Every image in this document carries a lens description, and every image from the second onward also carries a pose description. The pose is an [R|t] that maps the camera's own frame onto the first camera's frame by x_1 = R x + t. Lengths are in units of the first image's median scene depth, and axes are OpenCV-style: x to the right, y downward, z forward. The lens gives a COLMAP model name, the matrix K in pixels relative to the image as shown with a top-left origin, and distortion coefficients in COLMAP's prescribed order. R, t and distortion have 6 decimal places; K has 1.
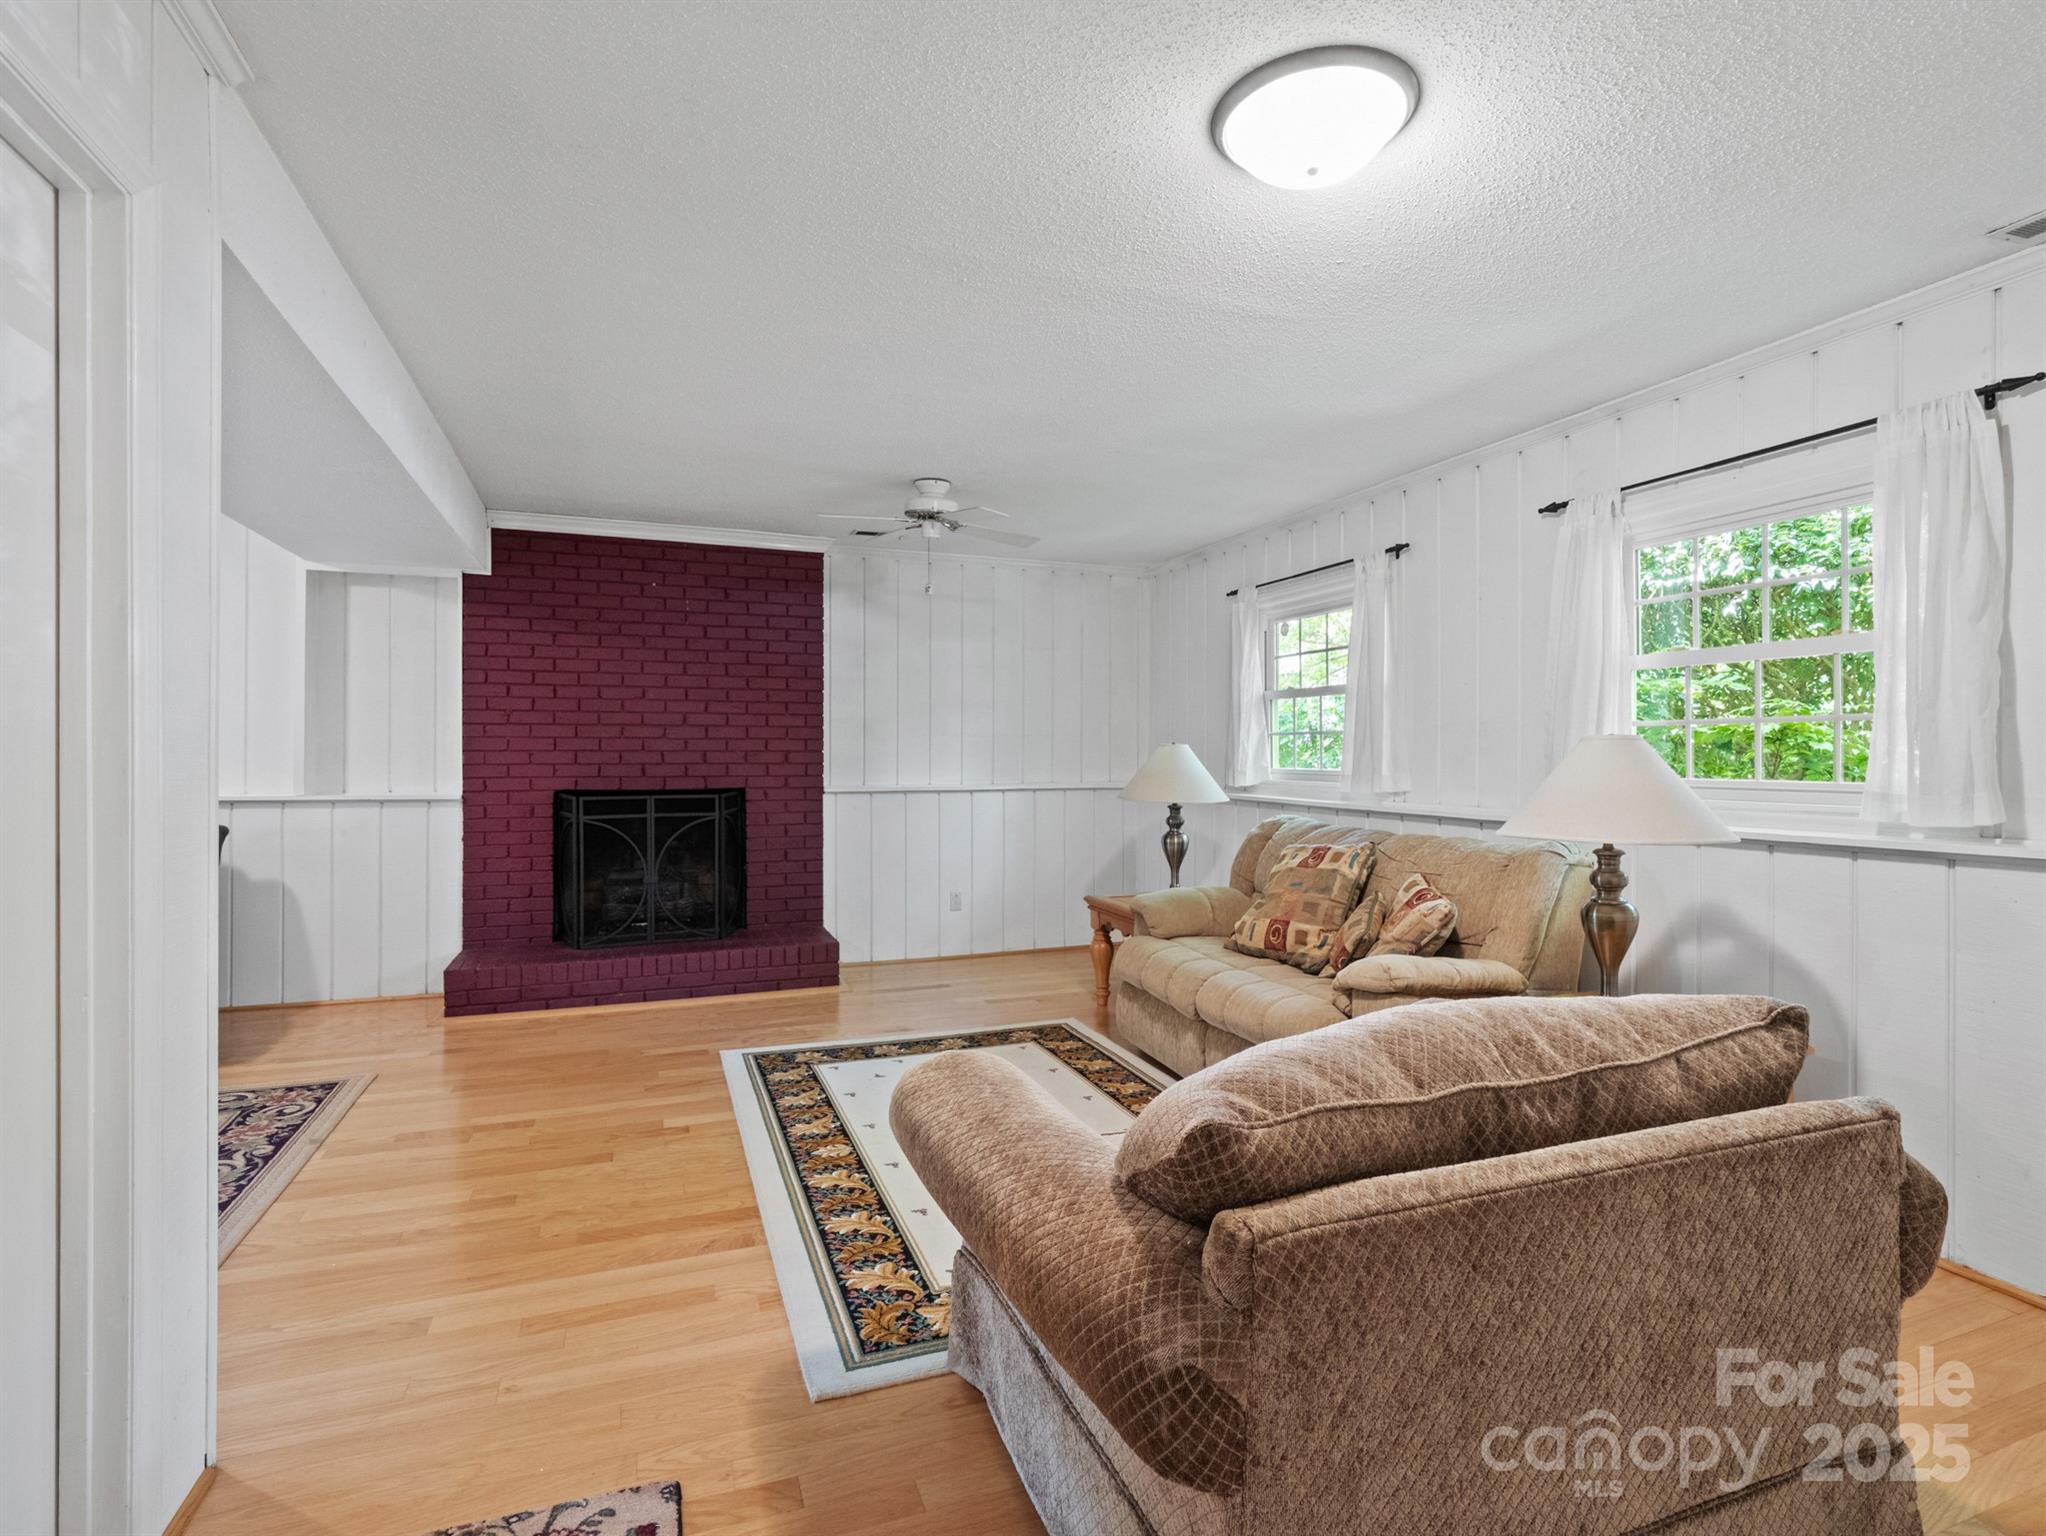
lens RADIAL K [[1000.4, 0, 1006.8], [0, 1000.4, 762.4], [0, 0, 1]] dist [-0.005471, -0.003778]
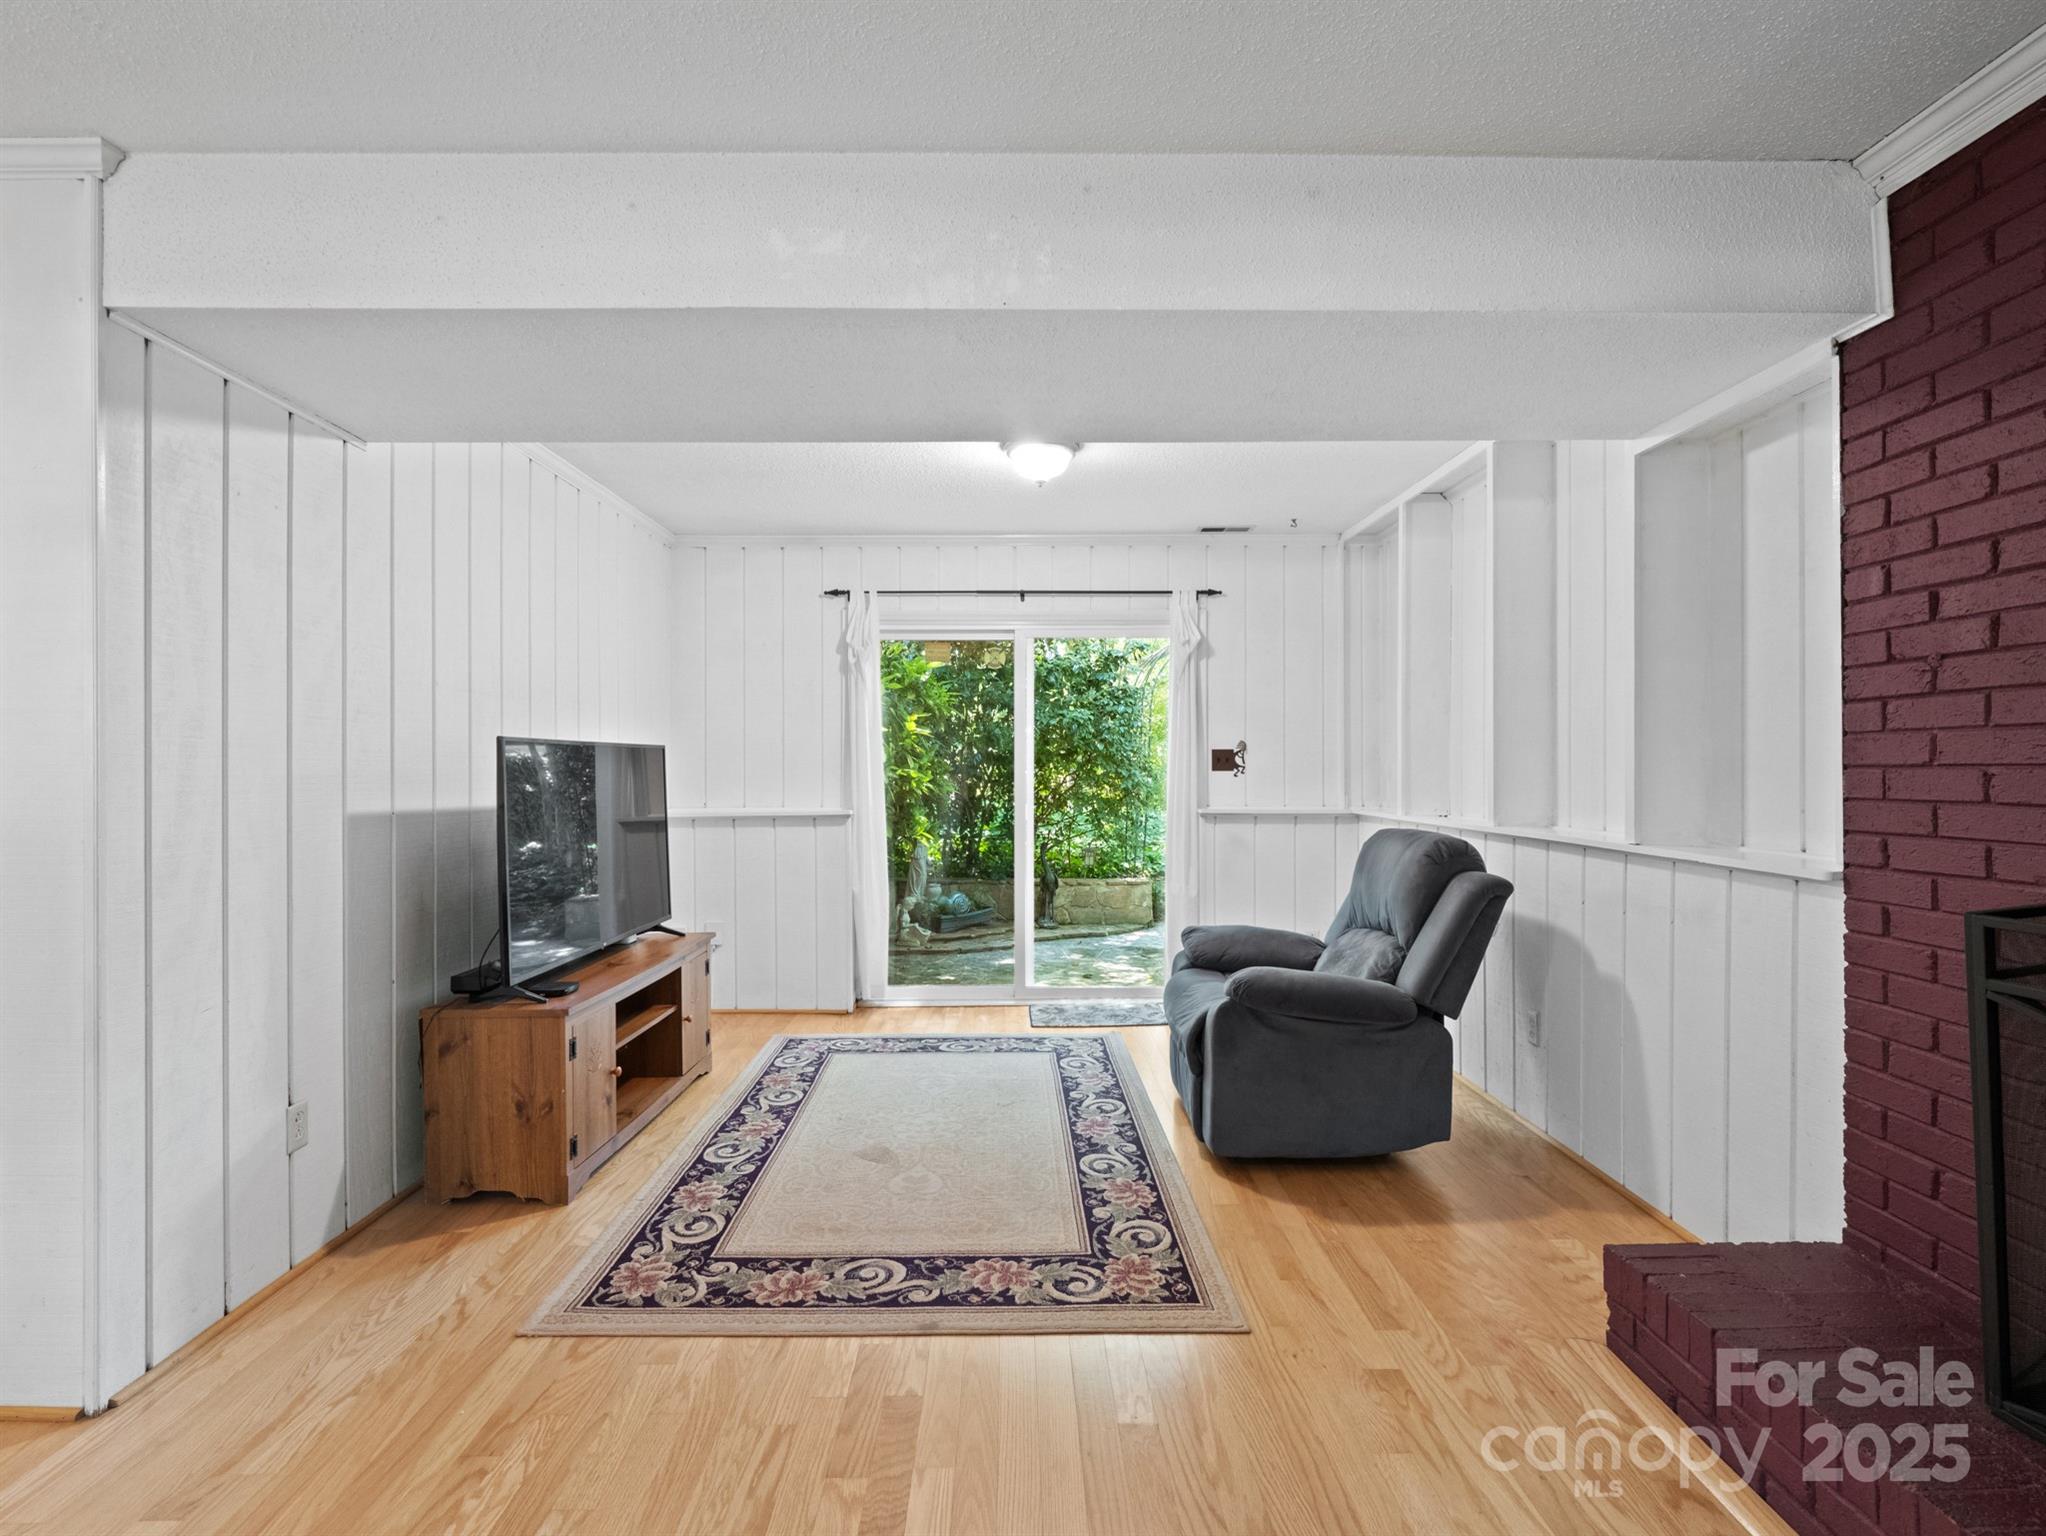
lens RADIAL K [[1000.4, 0, 1018.0], [0, 1000.4, 769.8], [0, 0, 1]] dist [-0.005471, -0.003778]
pose [[-0.336353, -0.003077, -0.941731, -0.046041], [-0.012213, 0.999925, 0.001095, -0.008356], [0.941657, 0.011870, -0.336366, 1.063400]]
